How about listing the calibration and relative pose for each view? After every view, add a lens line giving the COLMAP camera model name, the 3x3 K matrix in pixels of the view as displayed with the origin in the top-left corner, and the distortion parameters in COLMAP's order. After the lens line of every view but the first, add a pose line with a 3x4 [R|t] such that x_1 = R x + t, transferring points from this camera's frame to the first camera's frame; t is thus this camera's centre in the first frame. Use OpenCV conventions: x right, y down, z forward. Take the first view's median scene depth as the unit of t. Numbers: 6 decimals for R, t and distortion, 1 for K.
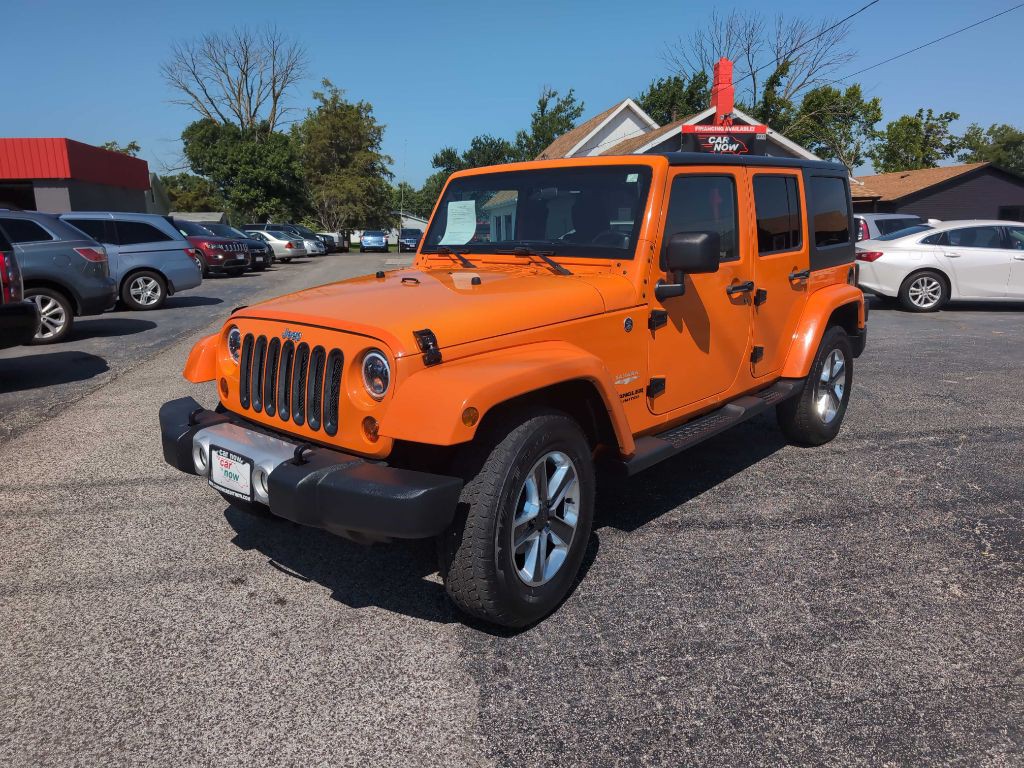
lens RADIAL K [[738.8, 0, 518.0], [0, 738.8, 380.8], [0, 0, 1]] dist [0.016373, -0.011296]
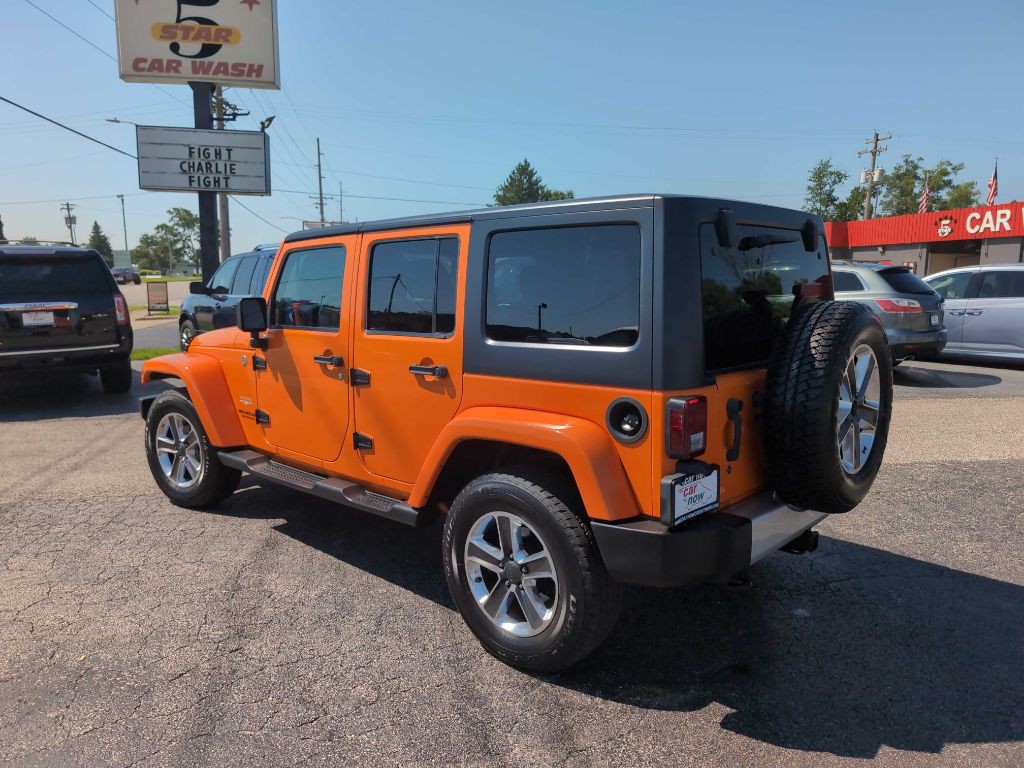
lens RADIAL K [[738.8, 0, 511.6], [0, 738.8, 391.3], [0, 0, 1]] dist [0.016373, -0.011296]
pose [[-0.008252, 0.171397, -0.985168, 1.176630], [-0.213056, 0.962278, 0.169199, -0.281607], [0.977005, 0.211292, 0.028577, 1.136058]]
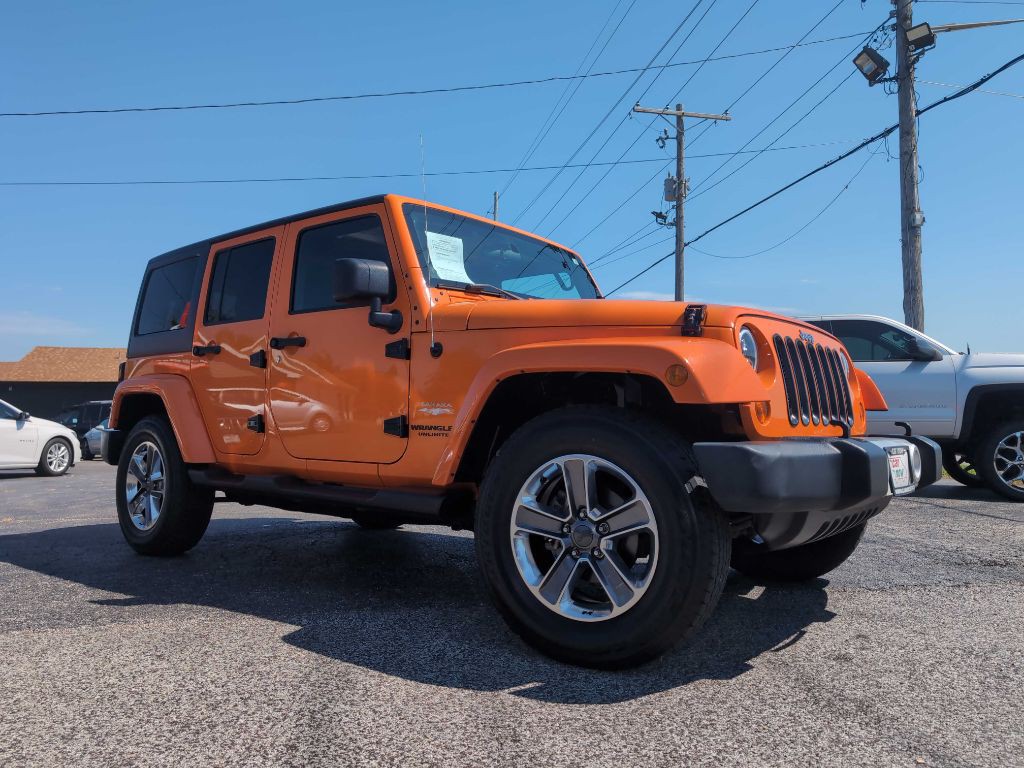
lens RADIAL K [[738.8, 0, 510.7], [0, 738.8, 369.7], [0, 0, 1]] dist [0.016373, -0.011296]
pose [[-0.018265, 0.092089, 0.995583, -0.870604], [0.212846, 0.973283, -0.086121, -0.013168], [-0.976915, 0.210333, -0.037378, 0.987510]]
